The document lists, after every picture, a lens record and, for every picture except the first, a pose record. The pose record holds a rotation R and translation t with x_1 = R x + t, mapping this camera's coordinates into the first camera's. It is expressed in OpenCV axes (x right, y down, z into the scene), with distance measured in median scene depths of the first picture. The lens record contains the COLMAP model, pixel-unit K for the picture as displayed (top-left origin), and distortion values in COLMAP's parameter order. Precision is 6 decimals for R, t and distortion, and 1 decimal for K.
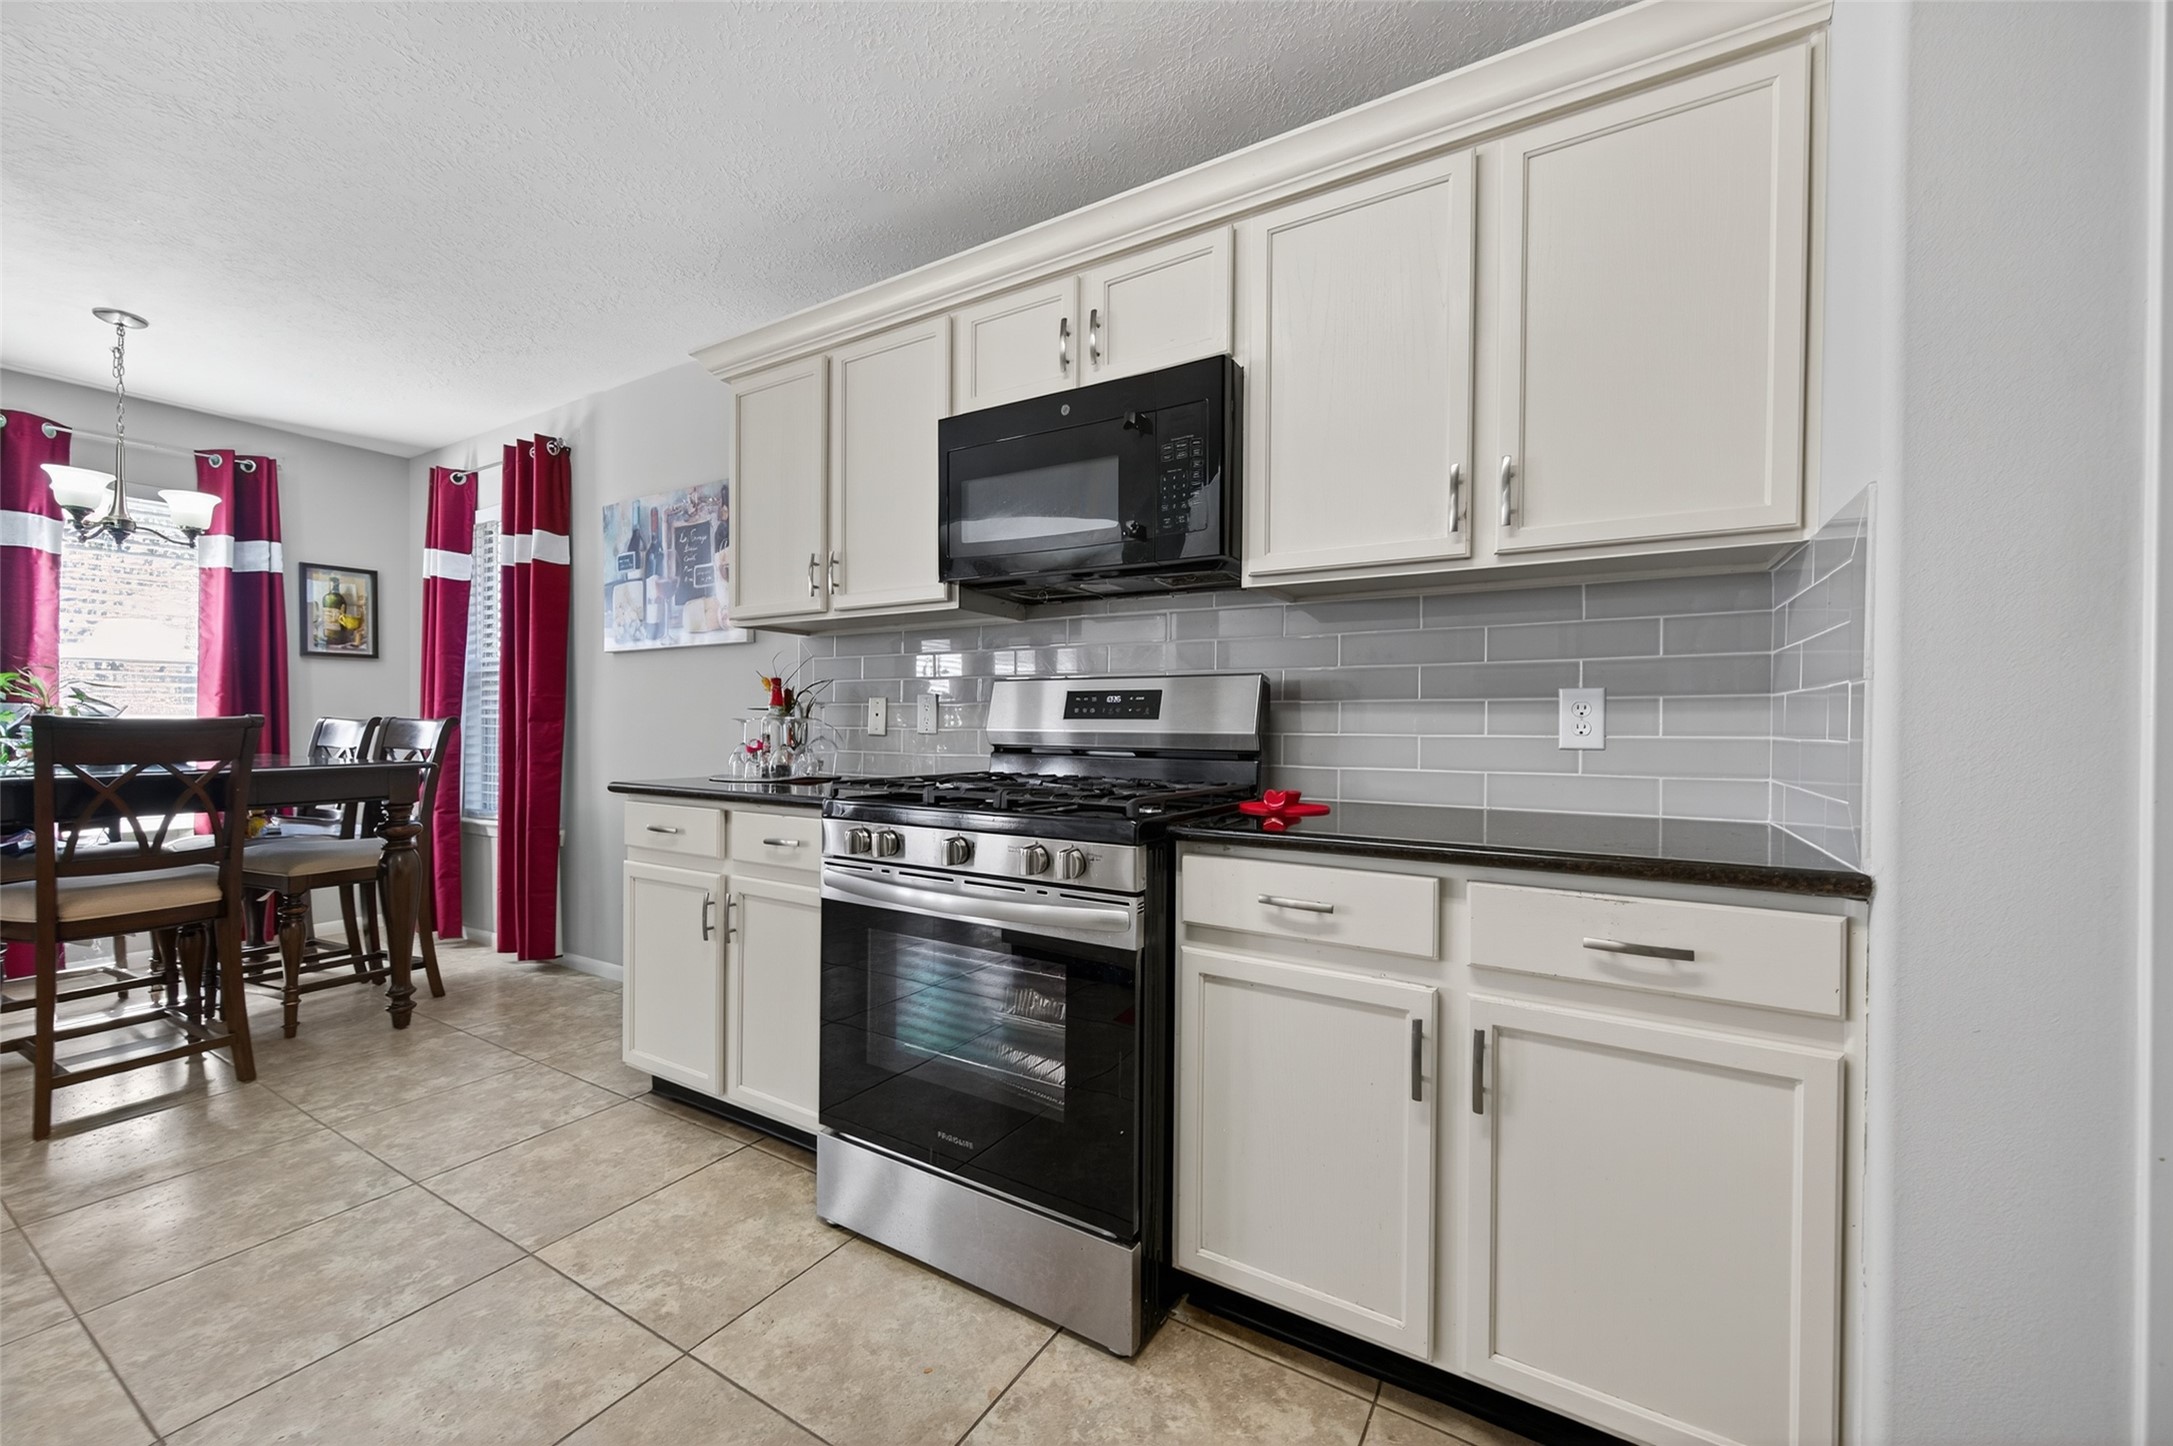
lens RADIAL K [[844.6, 0, 1085.4], [0, 844.6, 729.3], [0, 0, 1]] dist [0.005063, -0.000931]
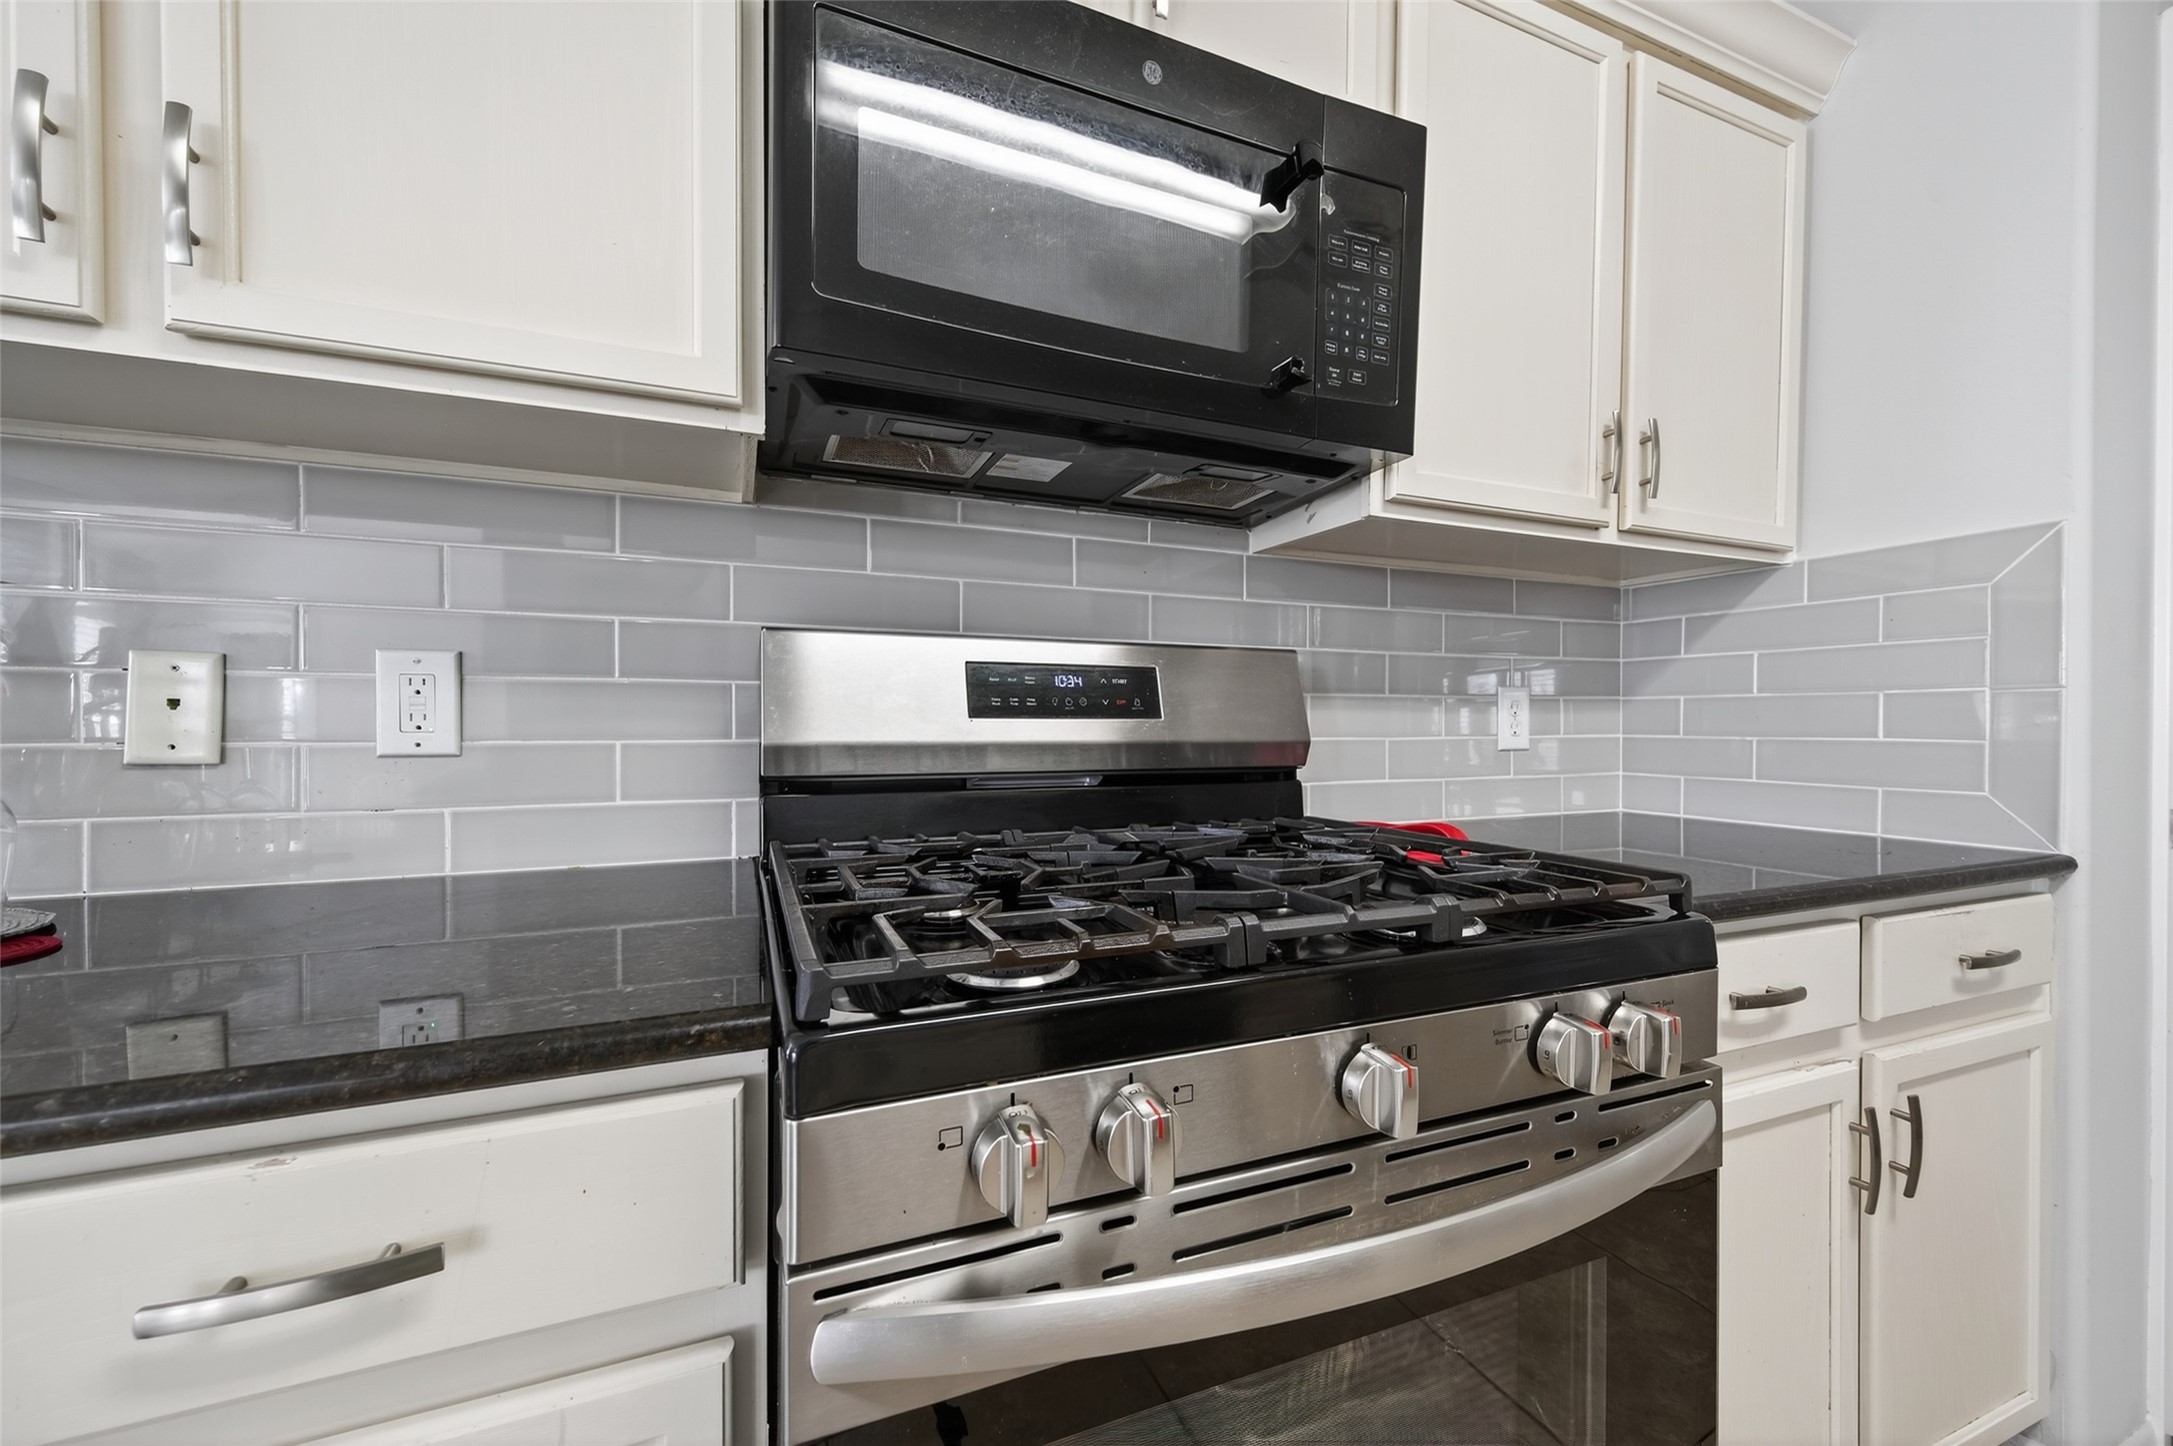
lens RADIAL K [[844.6, 0, 1083.6], [0, 844.6, 732.0], [0, 0, 1]] dist [0.005063, -0.000931]
pose [[0.591401, -0.012609, 0.806279, -0.339345], [0.006119, 0.999919, 0.011149, -0.007846], [-0.806355, -0.001660, 0.591430, 0.579755]]
